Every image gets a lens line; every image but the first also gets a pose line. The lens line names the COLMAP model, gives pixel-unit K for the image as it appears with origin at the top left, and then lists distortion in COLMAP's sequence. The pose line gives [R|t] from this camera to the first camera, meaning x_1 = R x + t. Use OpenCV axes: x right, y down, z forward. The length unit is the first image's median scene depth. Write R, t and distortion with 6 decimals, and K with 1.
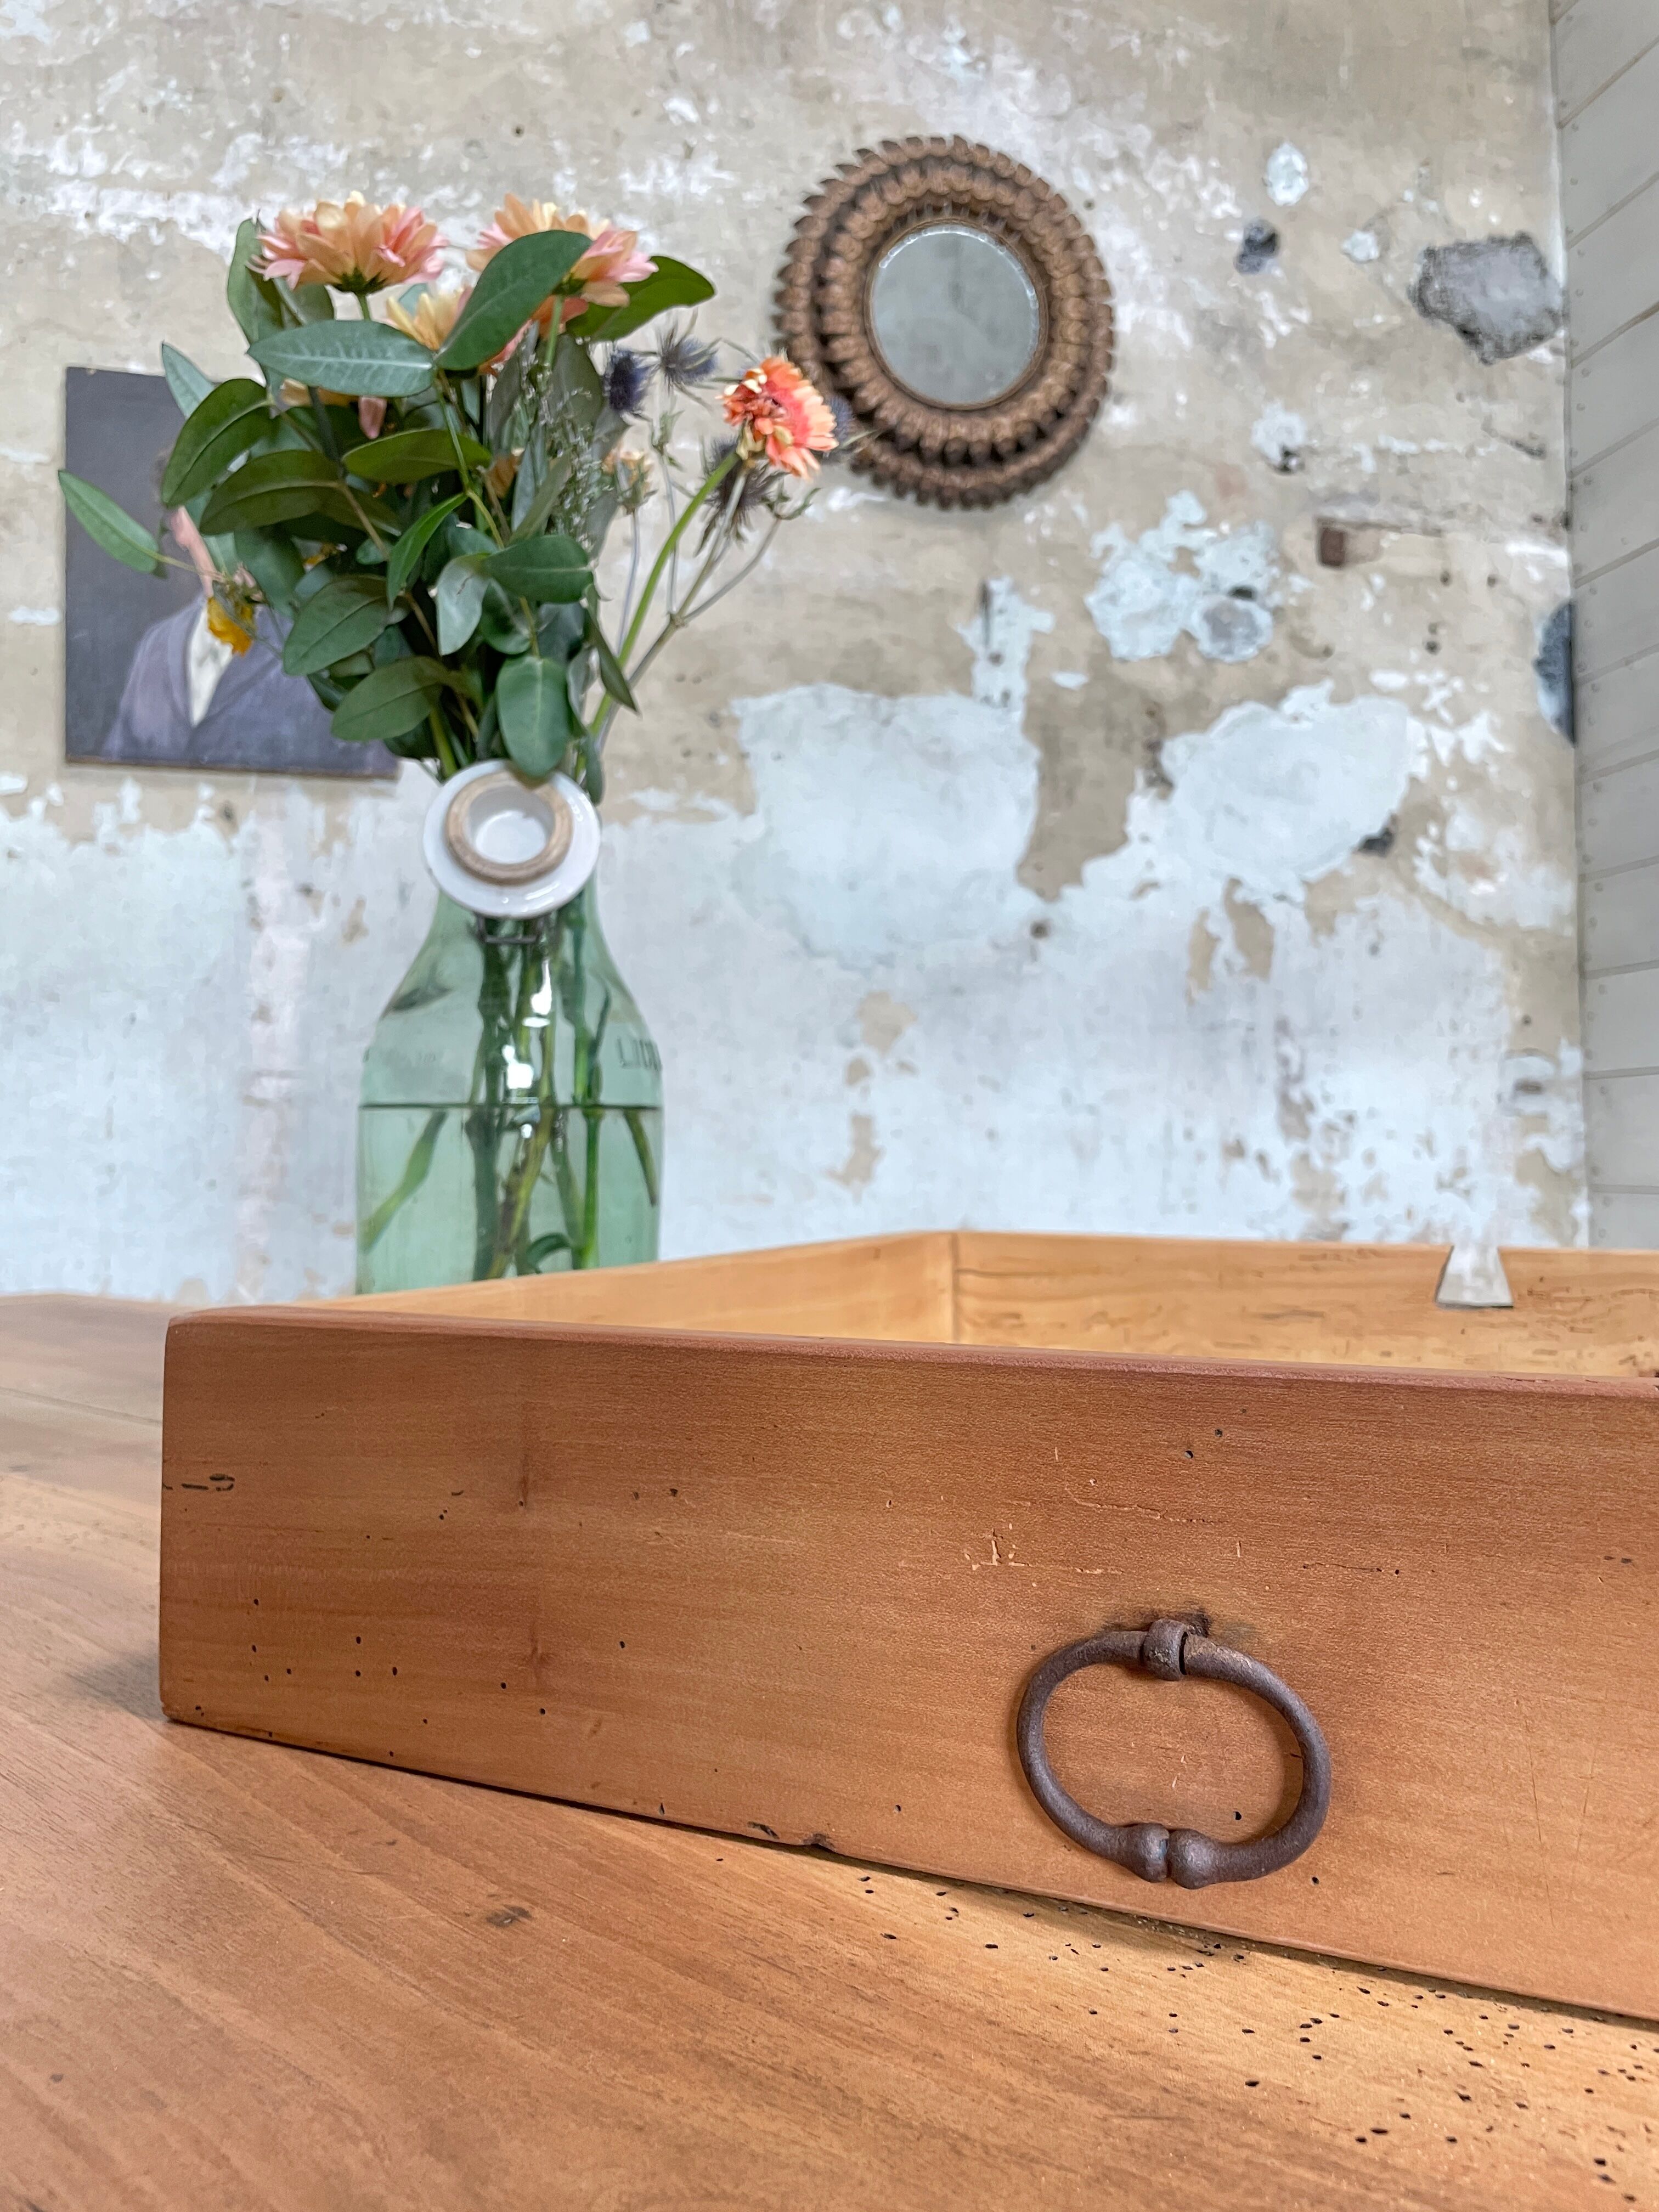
lens RADIAL K [[1676.1, 0, 821.0], [0, 1676.1, 1082.3], [0, 0, 1]] dist [0.089785, -0.115179]
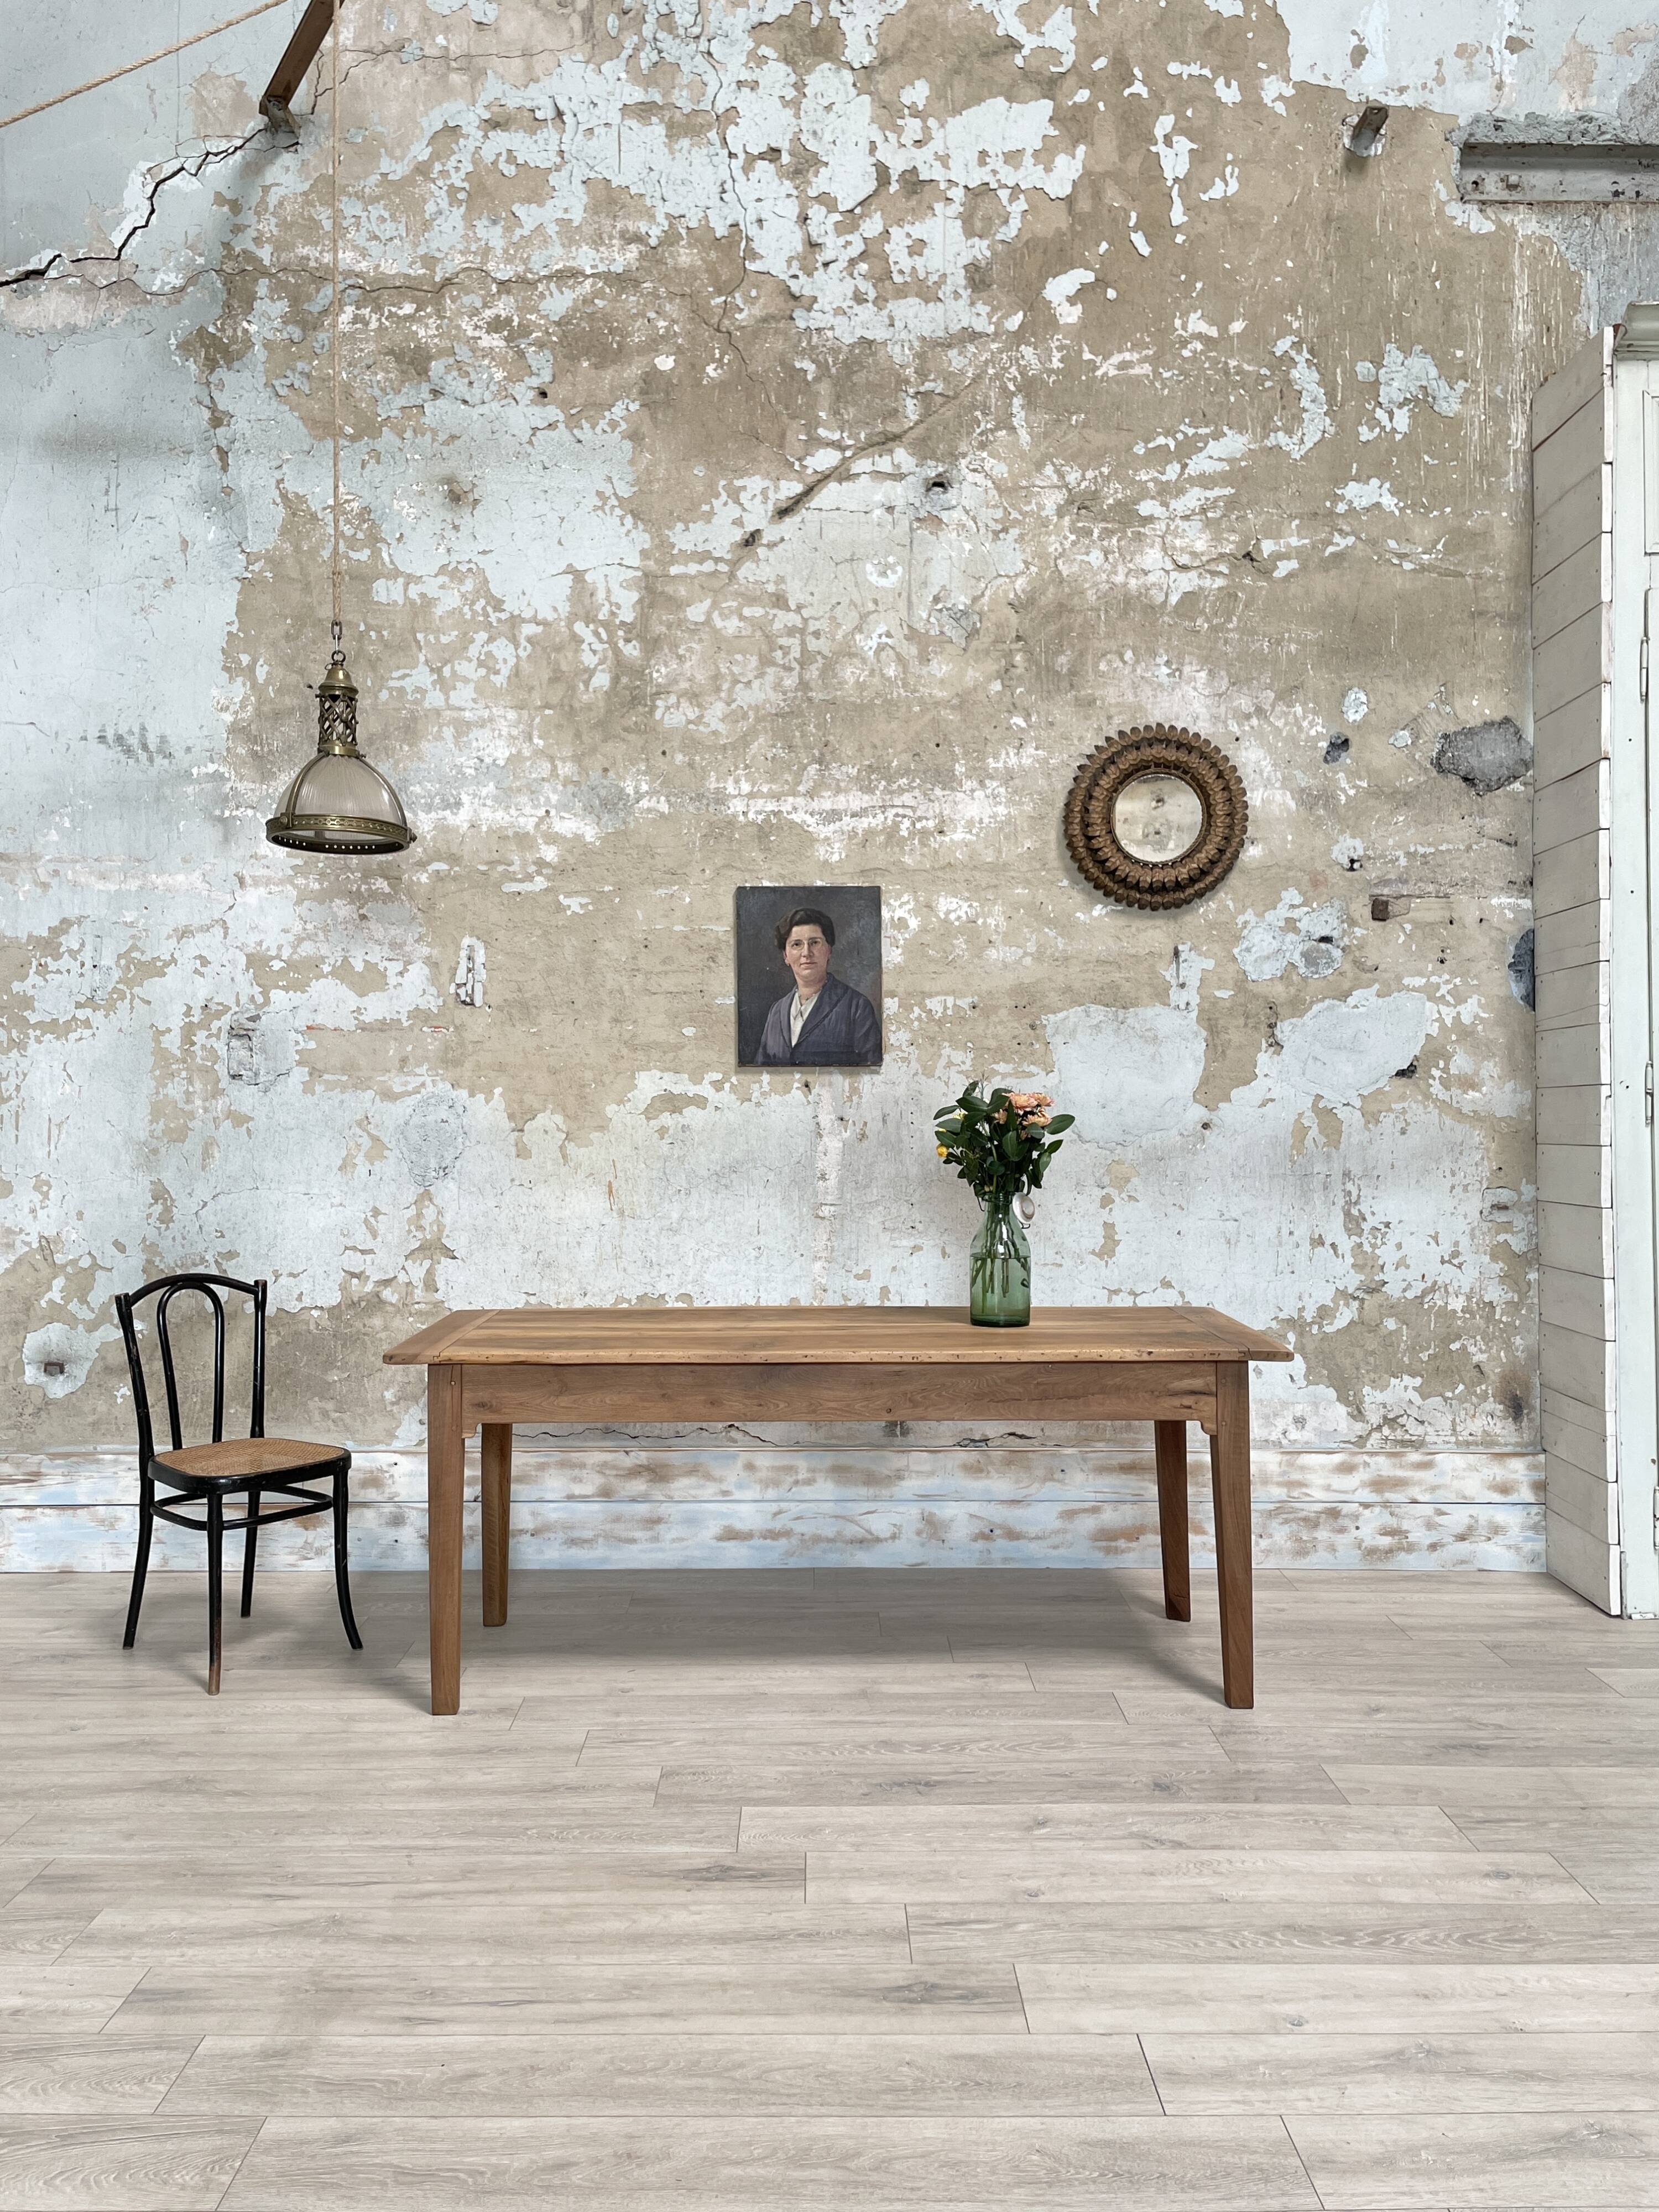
lens RADIAL K [[1676.1, 0, 828.8], [0, 1676.1, 1096.9], [0, 0, 1]] dist [0.089785, -0.115179]
pose [[0.970419, 0.000163, -0.241427, 0.174738], [0.008226, 0.999397, 0.033739, -0.191241], [0.241287, -0.034727, 0.969832, -0.958052]]
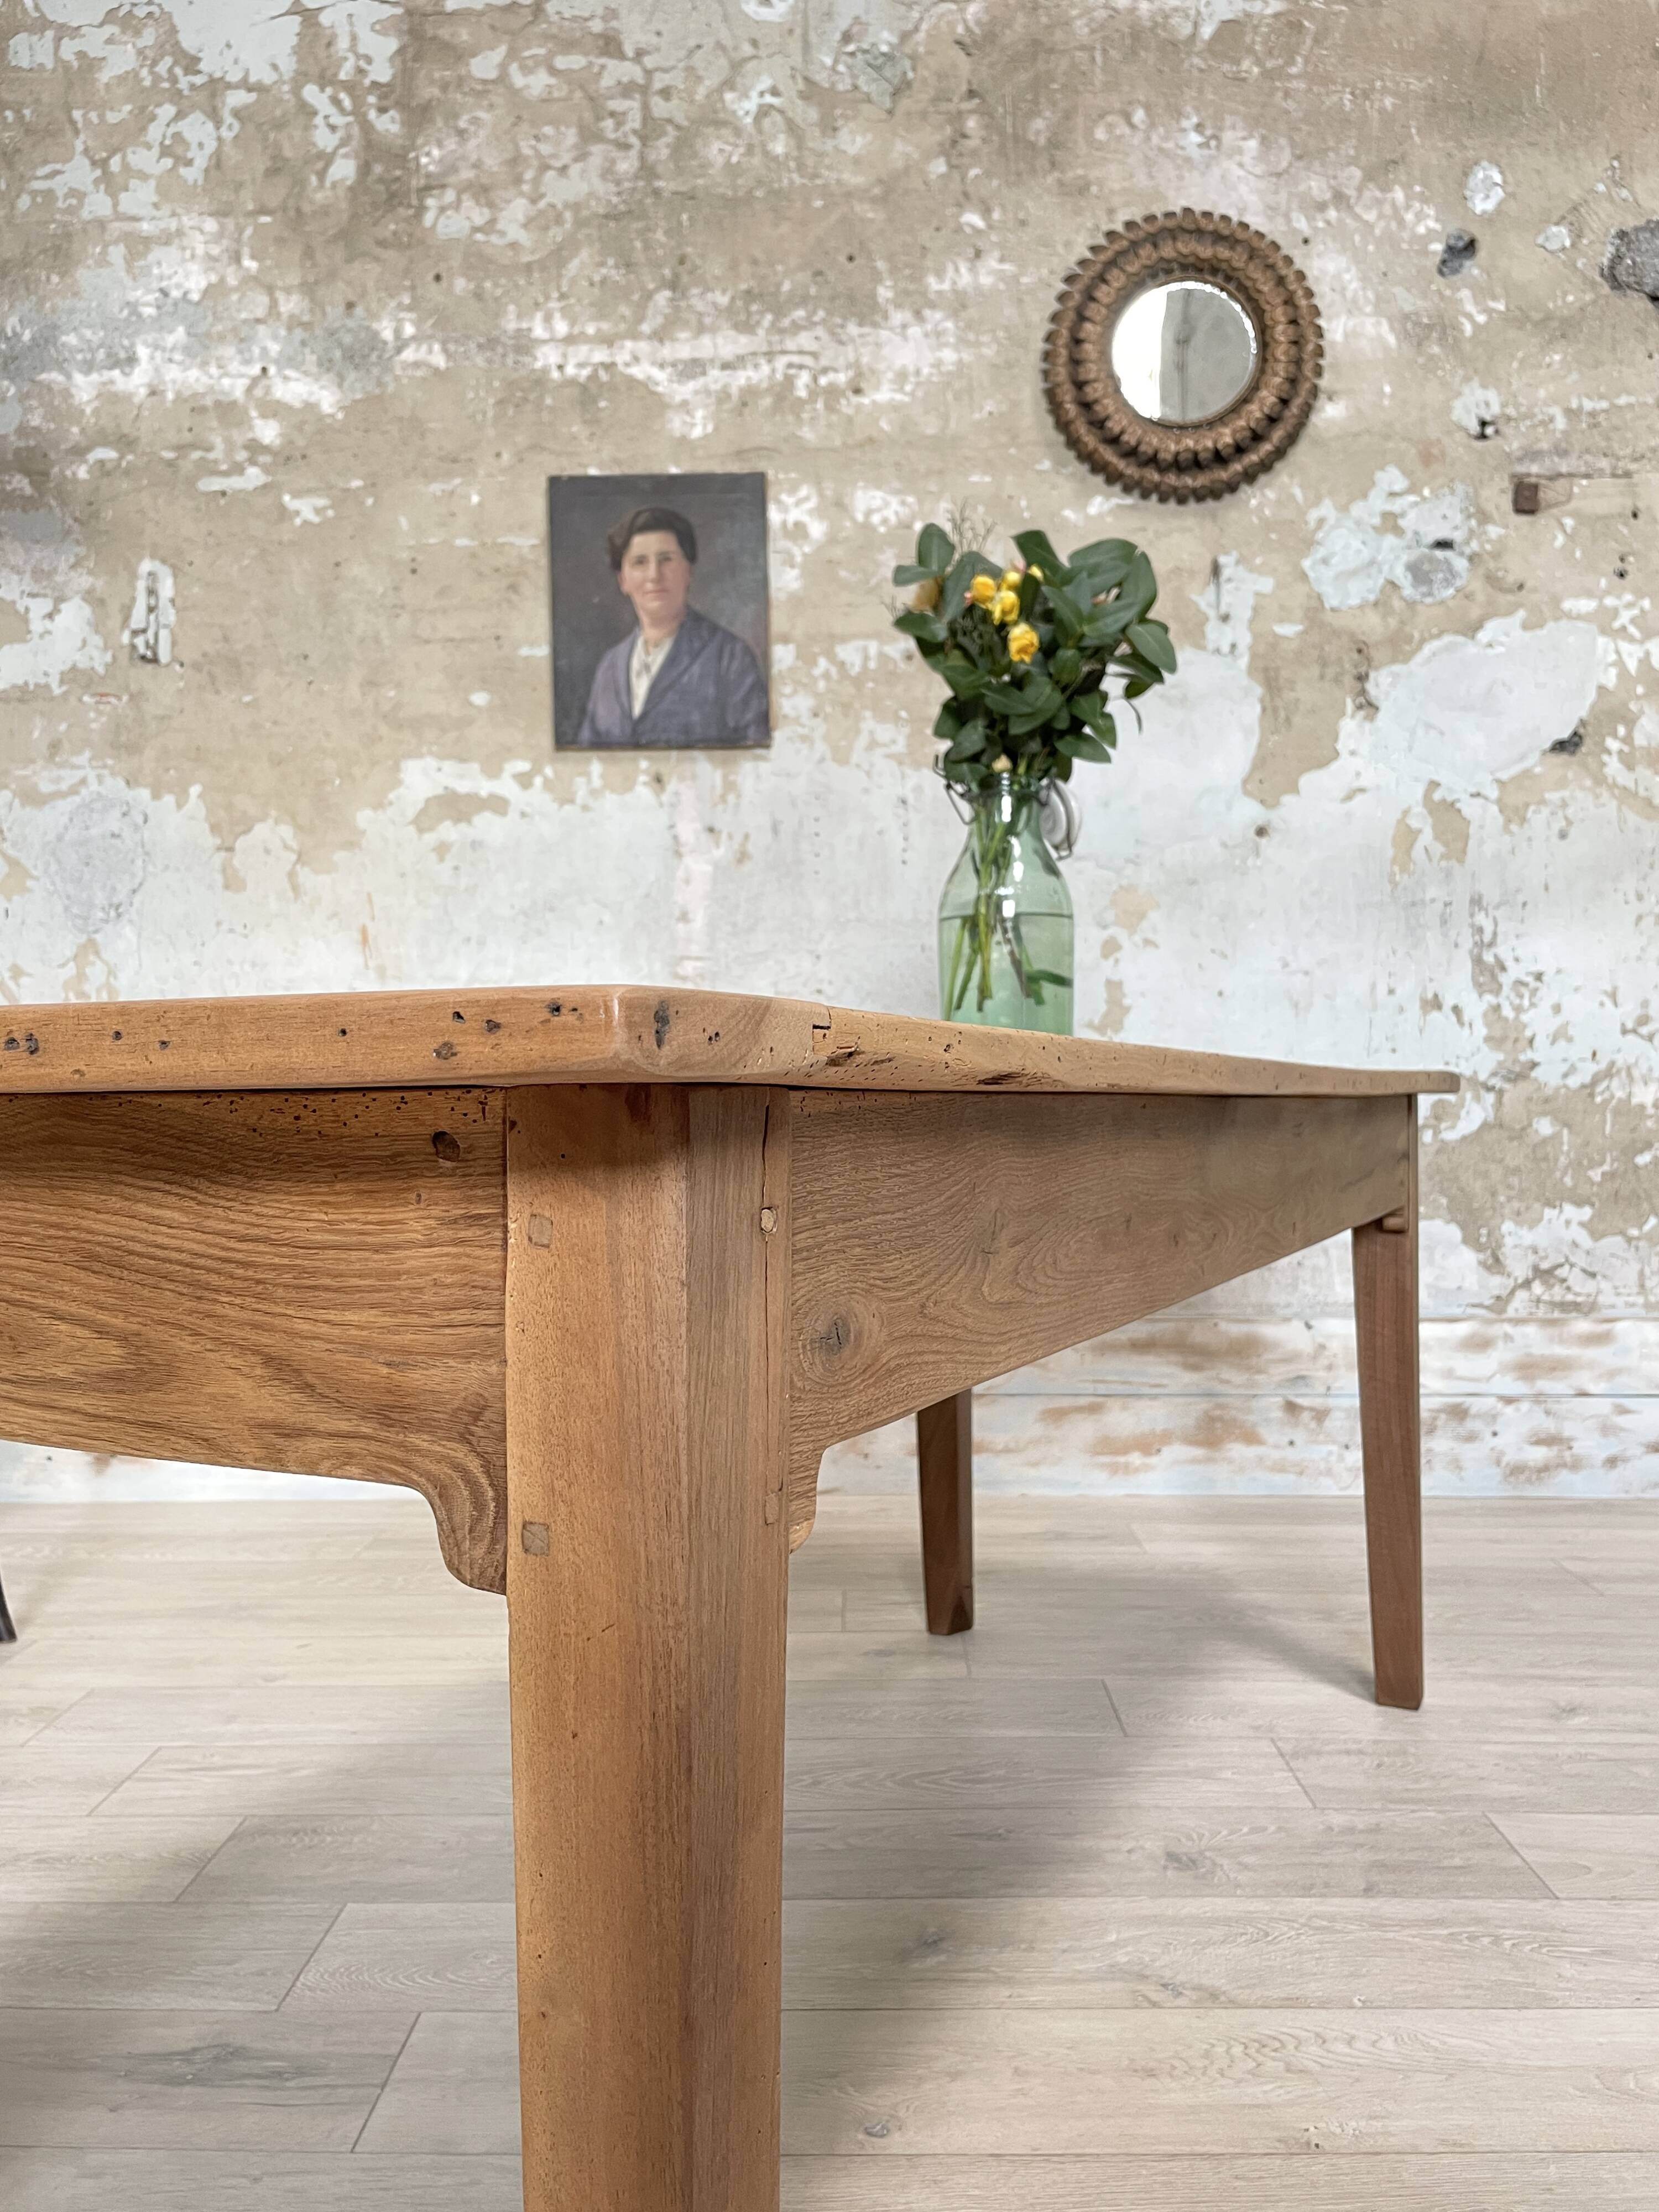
lens RADIAL K [[1676.1, 0, 832.3], [0, 1676.1, 1103.1], [0, 0, 1]] dist [0.089785, -0.115179]
pose [[0.963499, -0.006916, -0.267622, 0.156861], [0.017677, 0.999128, 0.037819, 0.059433], [0.267127, -0.041170, 0.962781, -0.318137]]
